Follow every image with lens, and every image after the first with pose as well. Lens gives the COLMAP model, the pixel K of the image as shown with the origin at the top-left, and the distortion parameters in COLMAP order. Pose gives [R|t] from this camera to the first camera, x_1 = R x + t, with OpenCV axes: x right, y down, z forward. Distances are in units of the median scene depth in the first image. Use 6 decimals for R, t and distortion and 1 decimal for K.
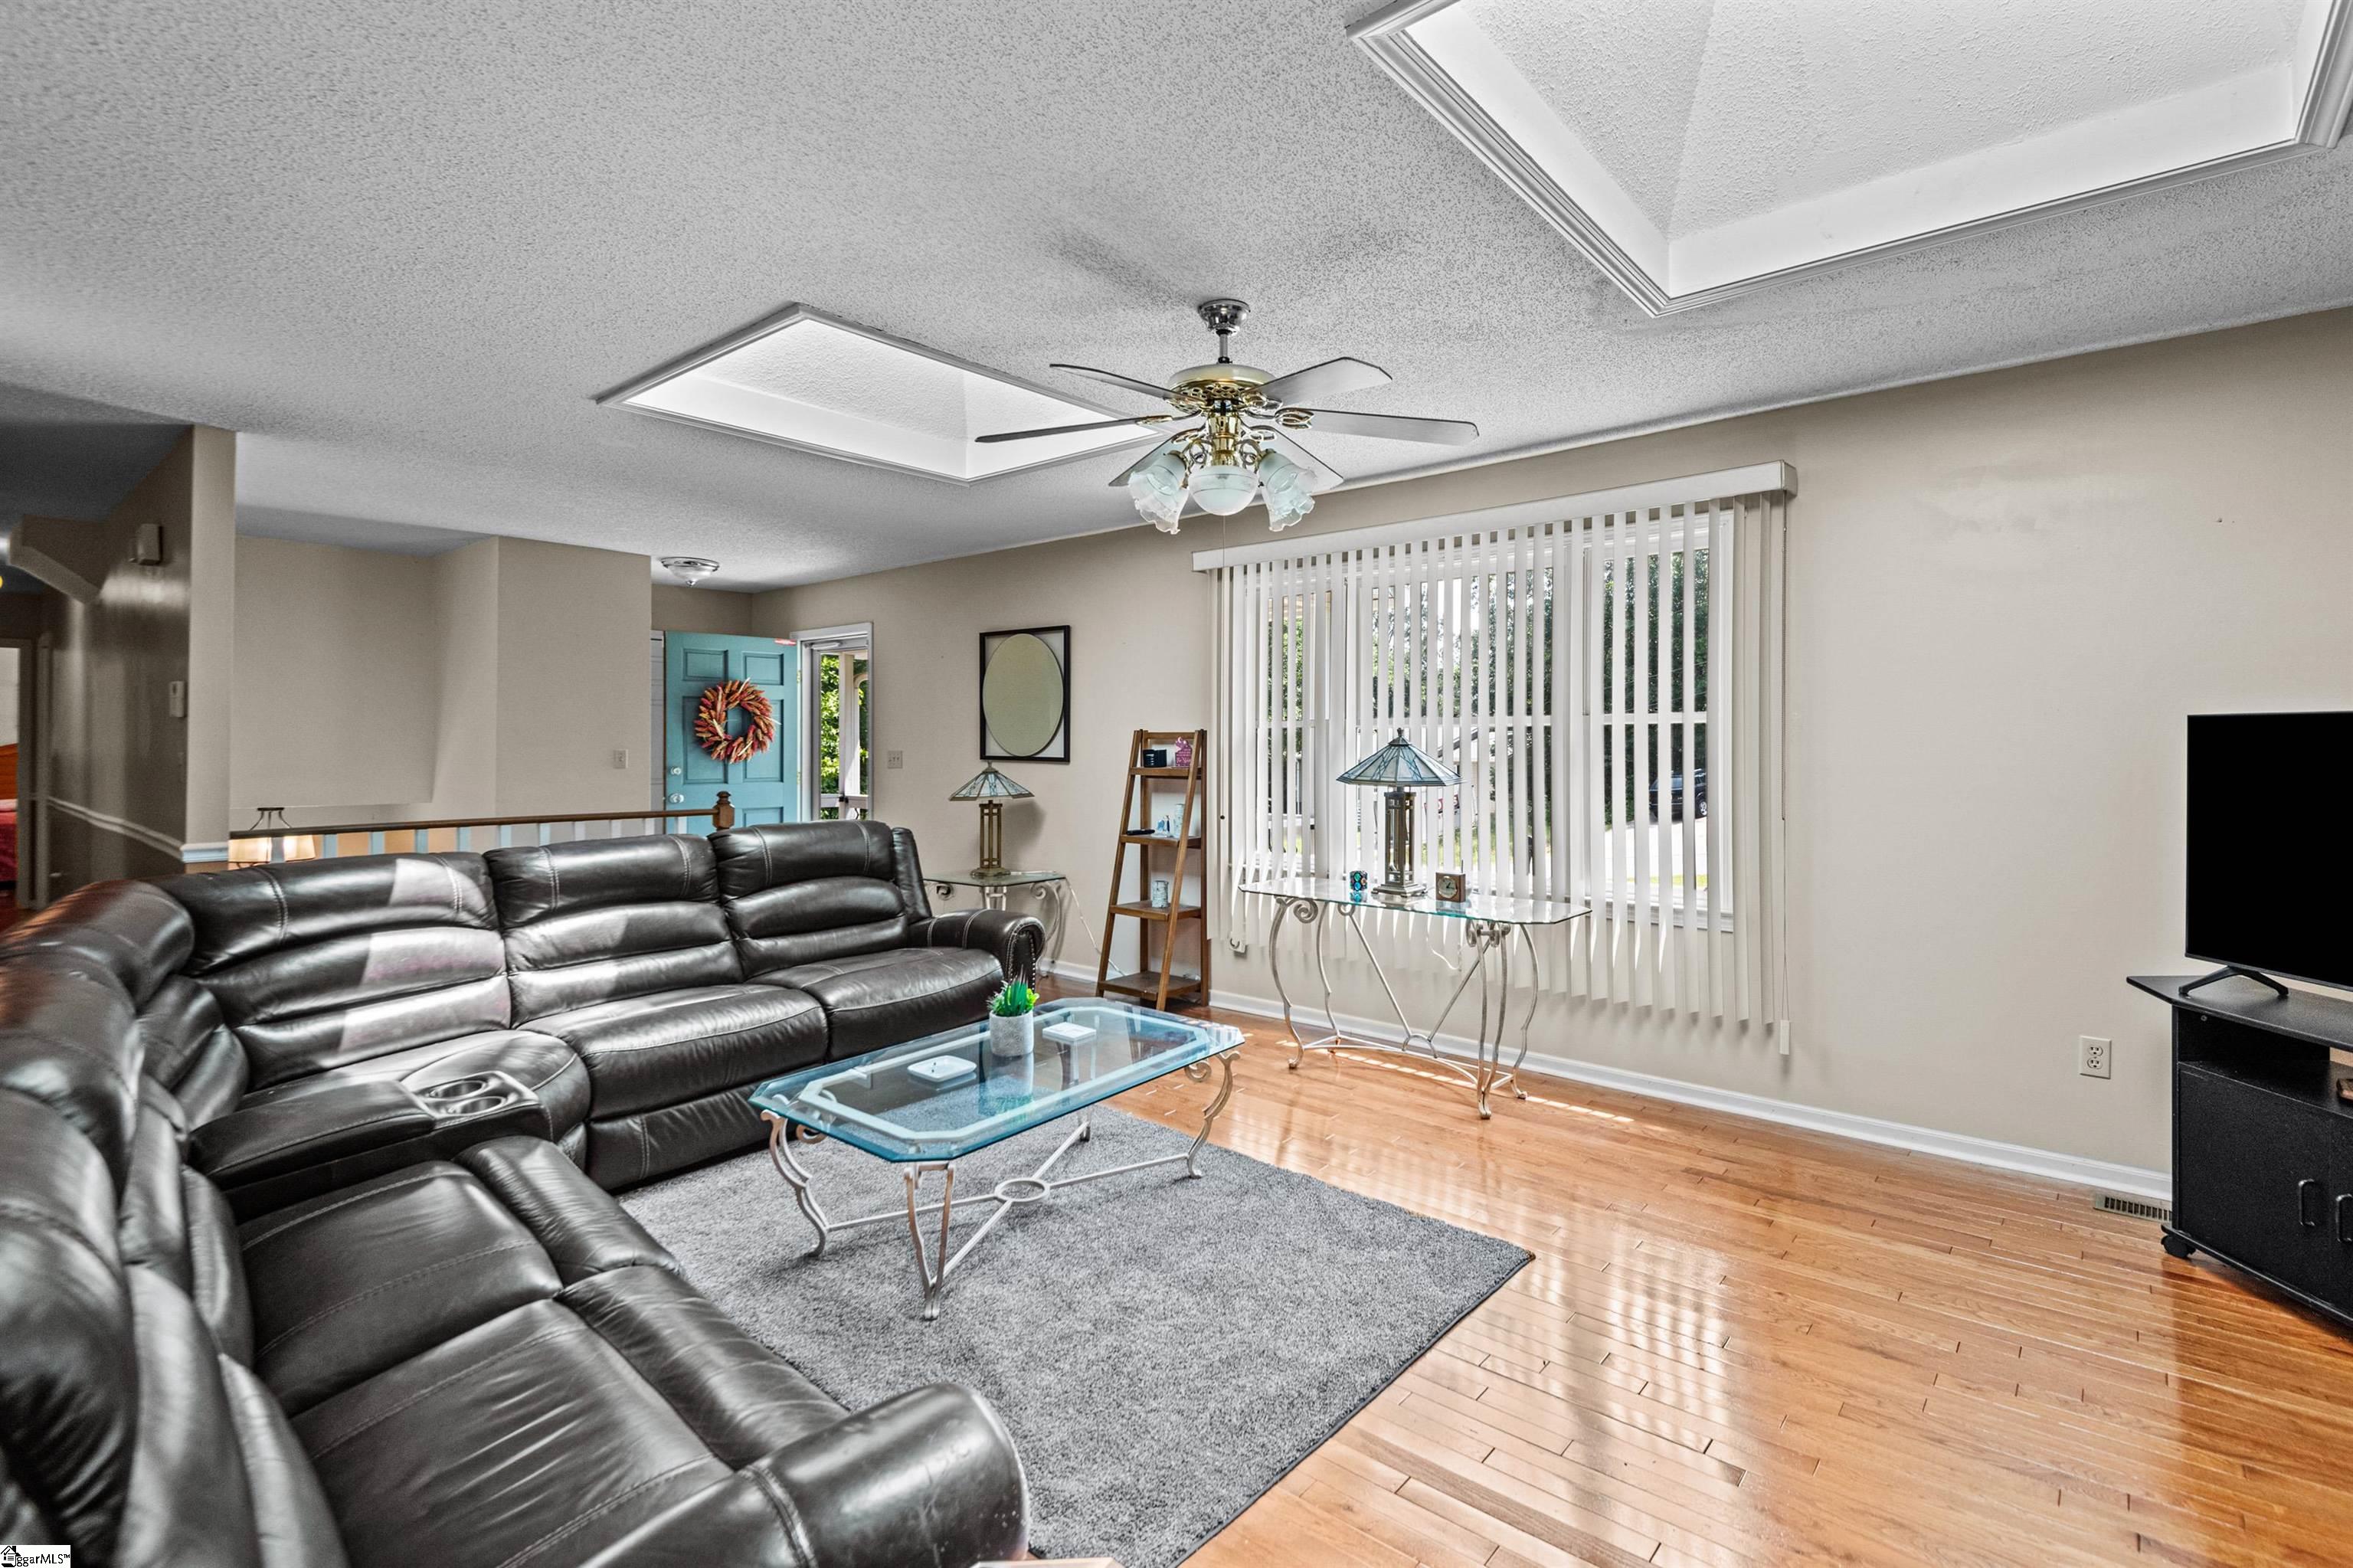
lens RADIAL K [[1079.6, 0, 1177.1], [0, 1079.6, 754.4], [0, 0, 1]] dist [0.036770, -0.028553]
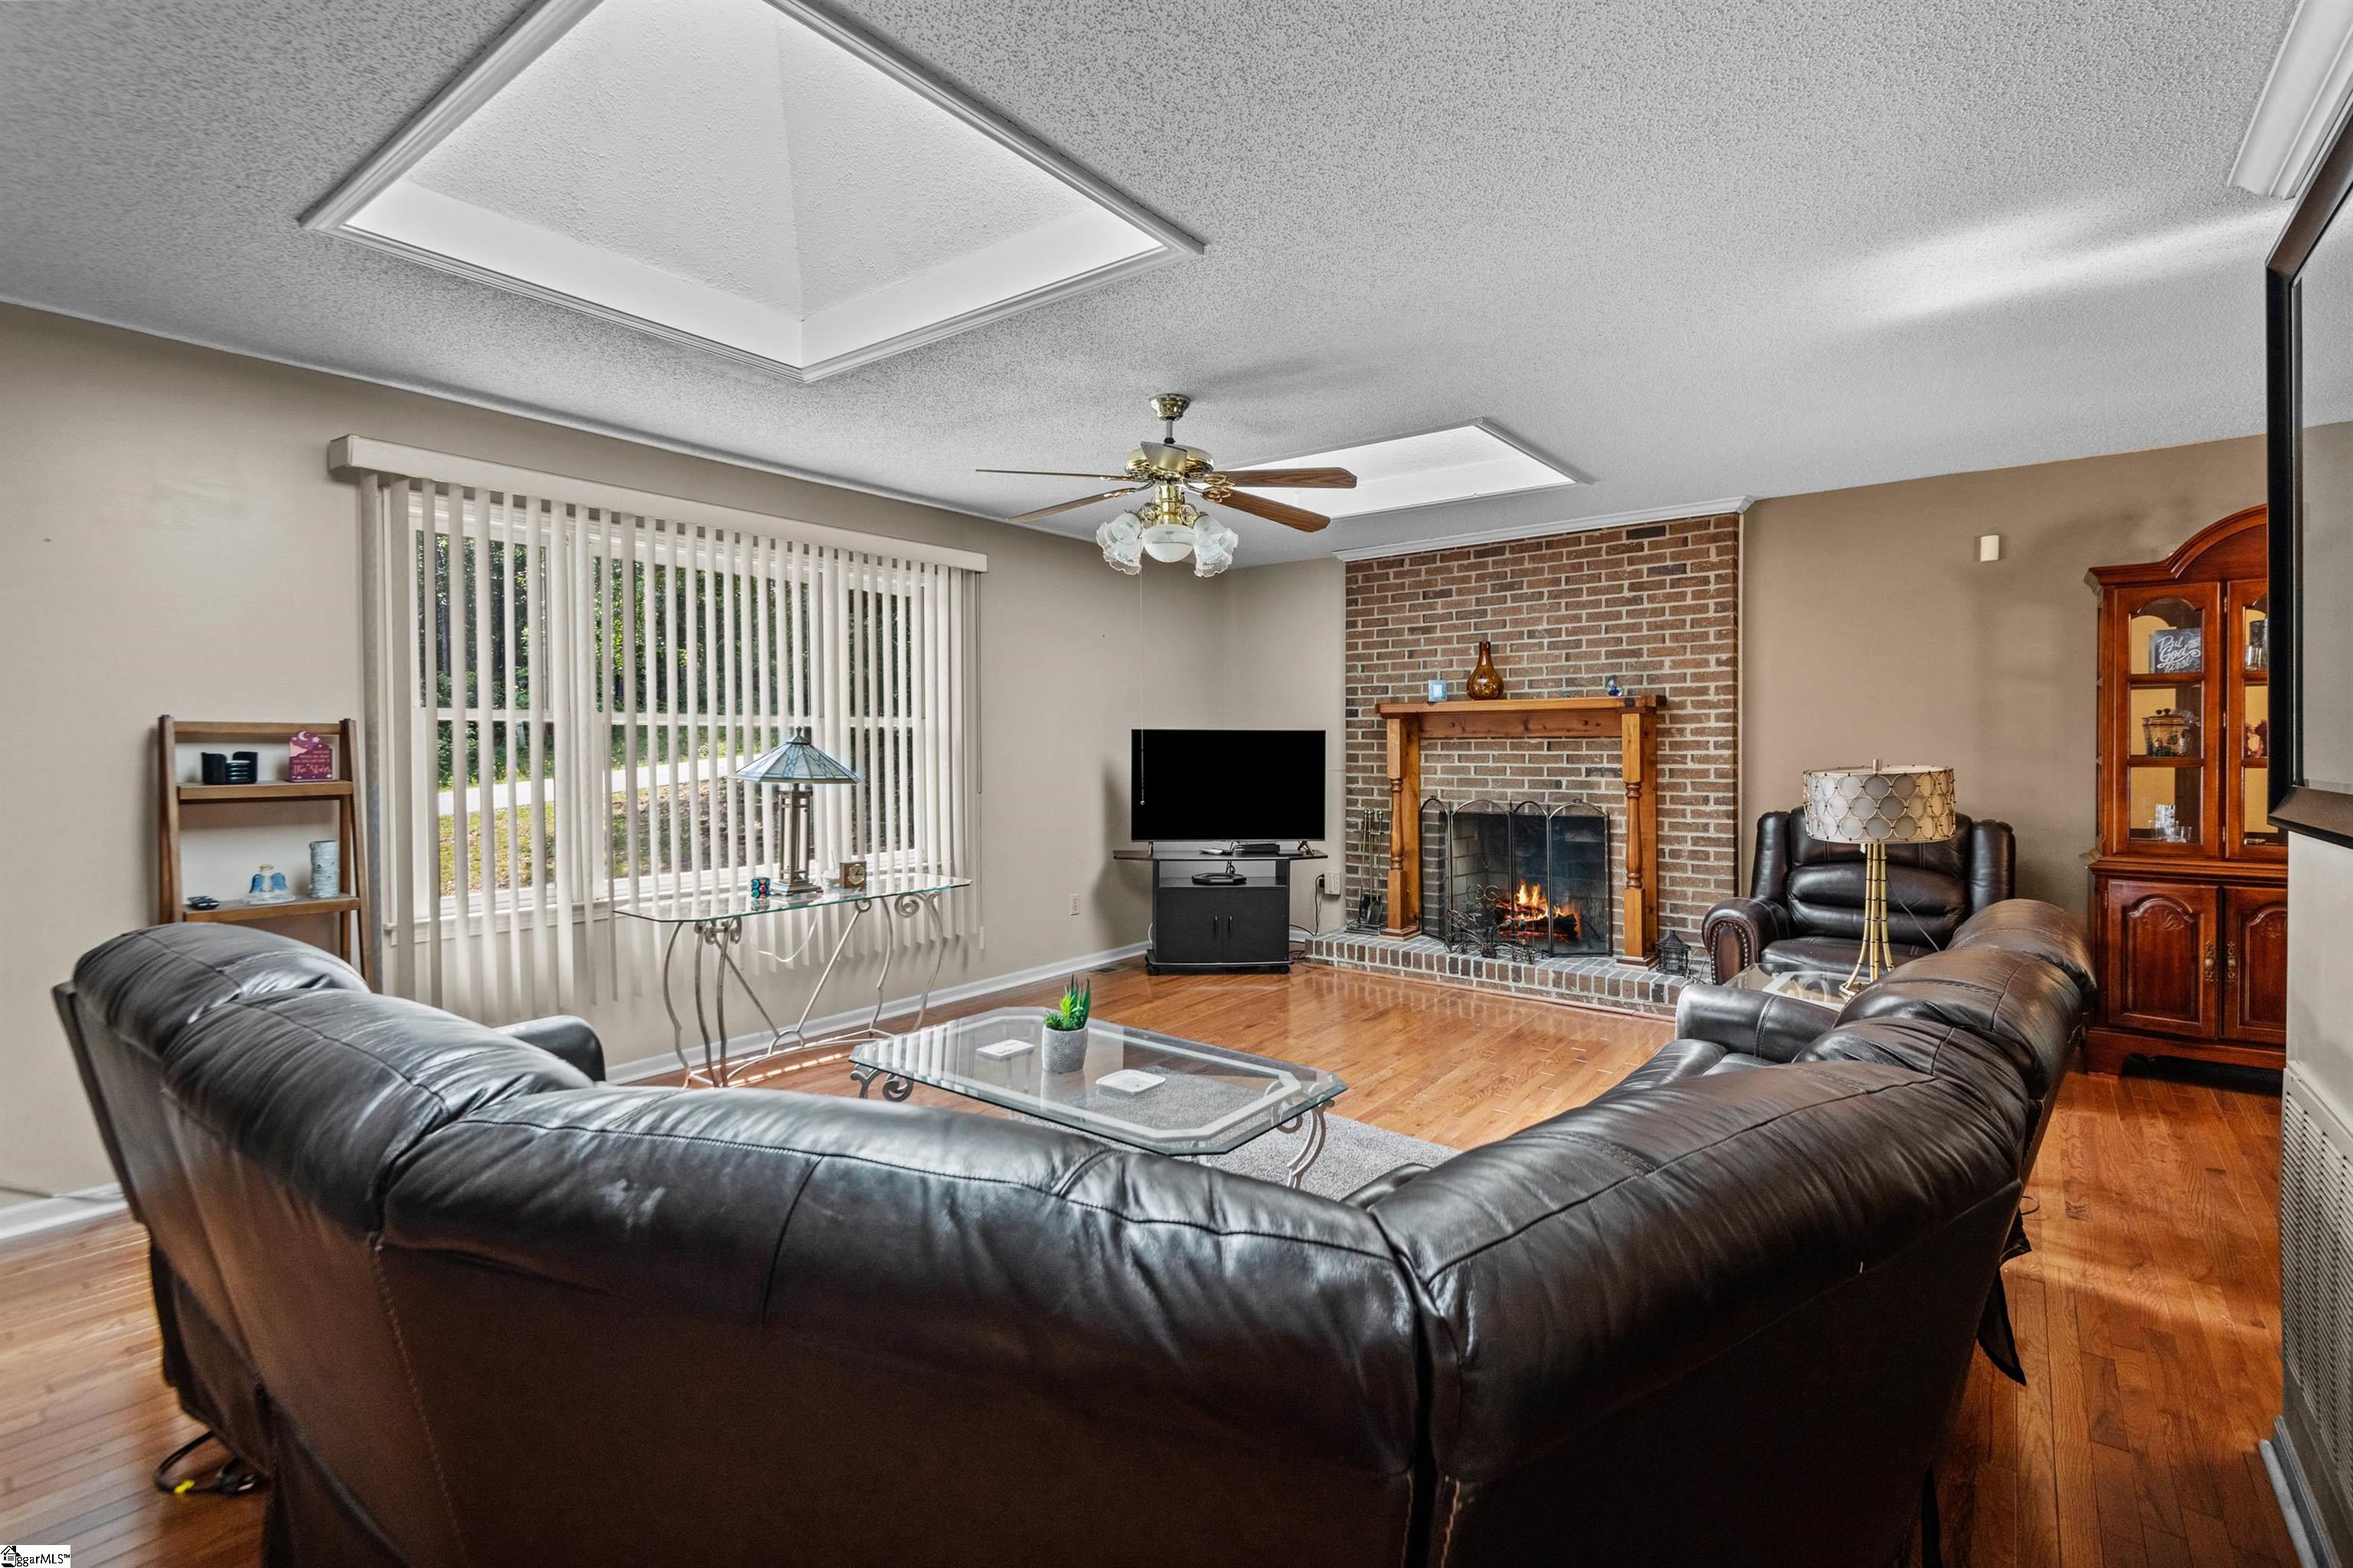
lens RADIAL K [[1079.6, 0, 1177.1], [0, 1079.6, 754.4], [0, 0, 1]] dist [0.036770, -0.028553]
pose [[-0.067545, -0.010668, 0.997659, -0.831431], [0.009889, 0.999887, 0.011361, -0.006053], [-0.997667, 0.010634, -0.067432, 0.729156]]
